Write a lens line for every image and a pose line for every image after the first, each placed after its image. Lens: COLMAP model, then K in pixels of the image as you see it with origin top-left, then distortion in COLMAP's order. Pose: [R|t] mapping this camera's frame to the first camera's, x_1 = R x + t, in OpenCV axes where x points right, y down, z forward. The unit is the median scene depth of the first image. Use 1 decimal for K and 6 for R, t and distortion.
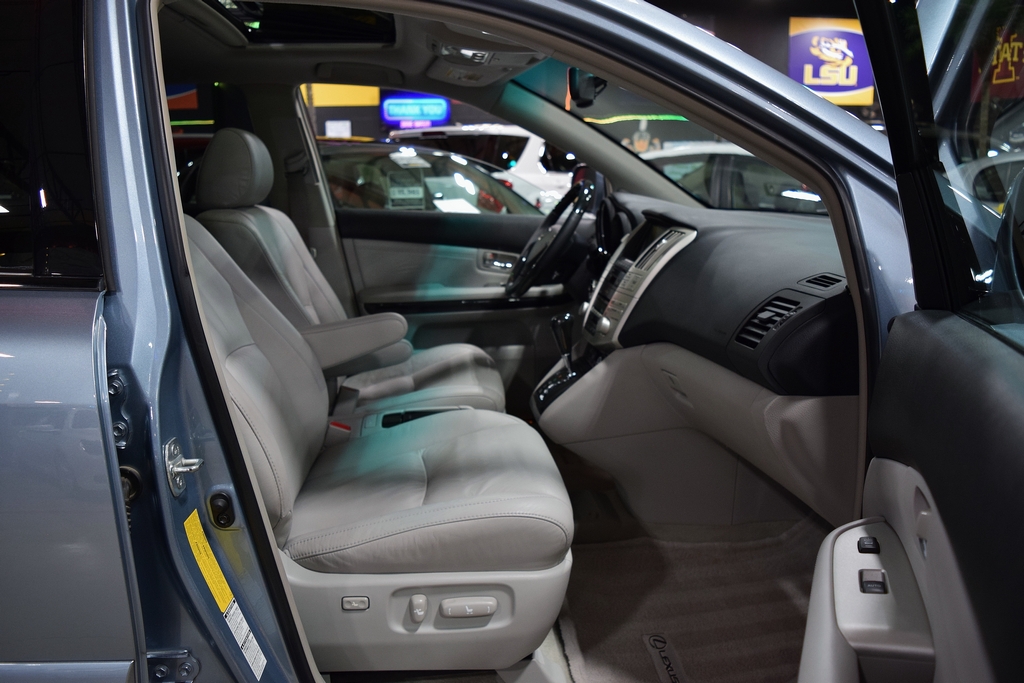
lens RADIAL K [[789.7, 0, 517.7], [0, 789.7, 348.2], [0, 0, 1]] dist [-0.098737, 0.027179]
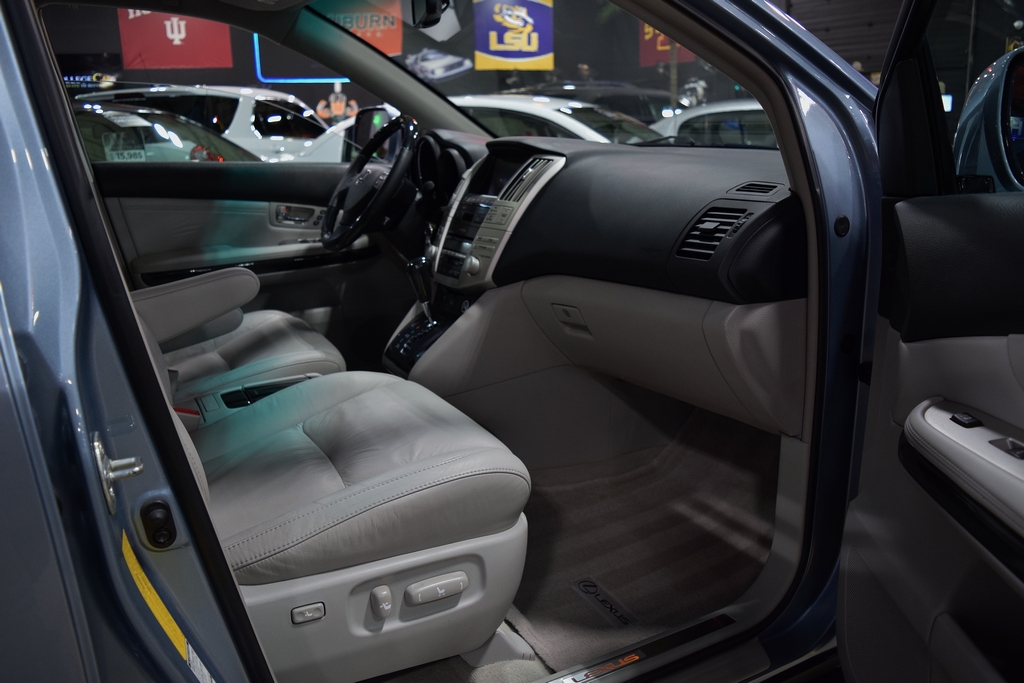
lens RADIAL K [[789.7, 0, 529.9], [0, 789.7, 346.7], [0, 0, 1]] dist [-0.098737, 0.027179]
pose [[0.924449, -0.109334, 0.365294, -0.176309], [0.095692, 0.993873, 0.055304, 0.021460], [-0.369103, -0.016170, 0.929248, 0.119507]]
